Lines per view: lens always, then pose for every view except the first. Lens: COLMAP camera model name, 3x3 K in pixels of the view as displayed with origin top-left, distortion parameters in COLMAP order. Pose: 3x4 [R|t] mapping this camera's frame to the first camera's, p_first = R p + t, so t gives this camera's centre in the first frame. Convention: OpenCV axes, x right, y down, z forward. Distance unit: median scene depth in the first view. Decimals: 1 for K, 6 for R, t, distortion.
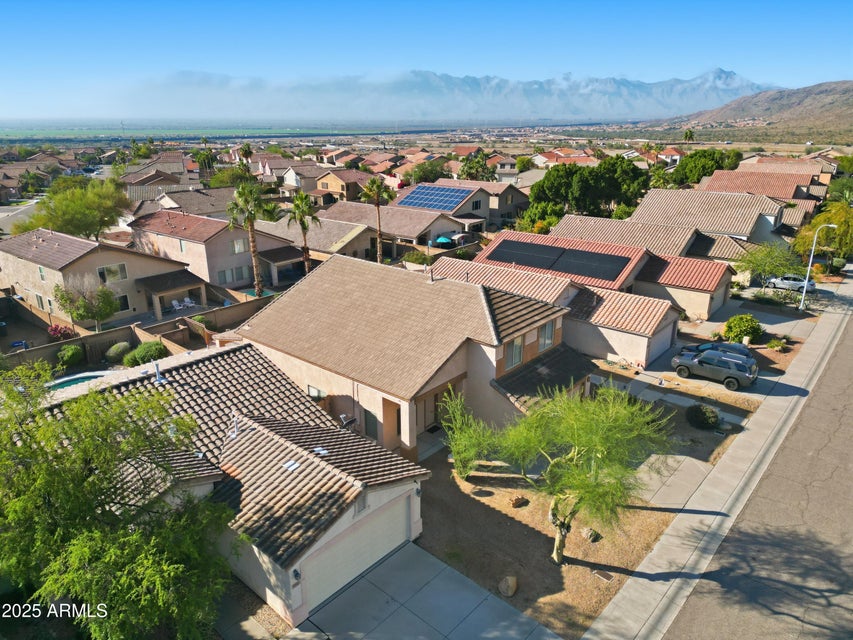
lens RADIAL K [[594.3, 0, 426.5], [0, 594.3, 320.0], [0, 0, 1]] dist [0.015465, 0.001140]
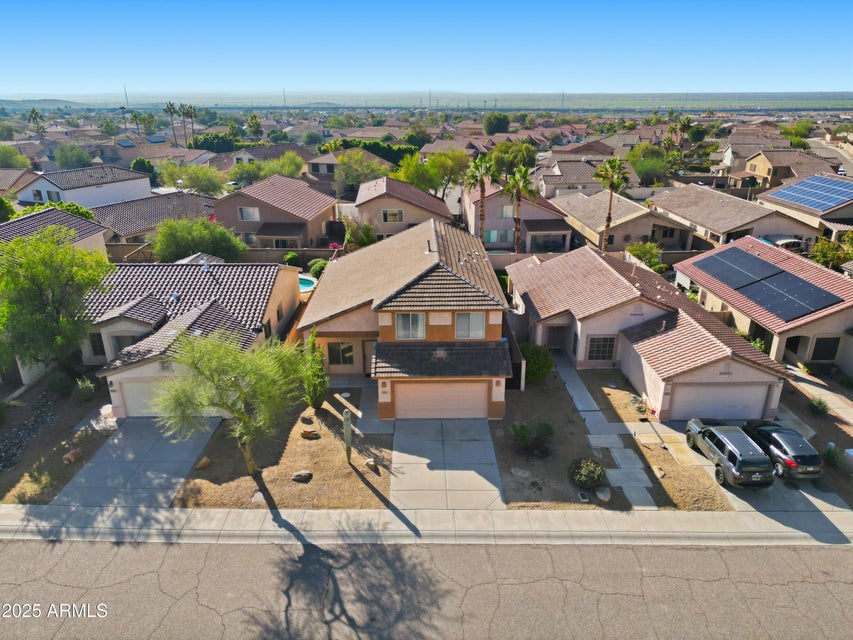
lens RADIAL K [[587.5, 0, 426.5], [0, 587.5, 320.0], [0, 0, 1]] dist [0.040078, -0.005617]
pose [[0.663351, 0.270128, -0.697851, 0.941781], [-0.237780, 0.960328, 0.145705, -0.121055], [0.709525, 0.069281, 0.701266, 0.296059]]
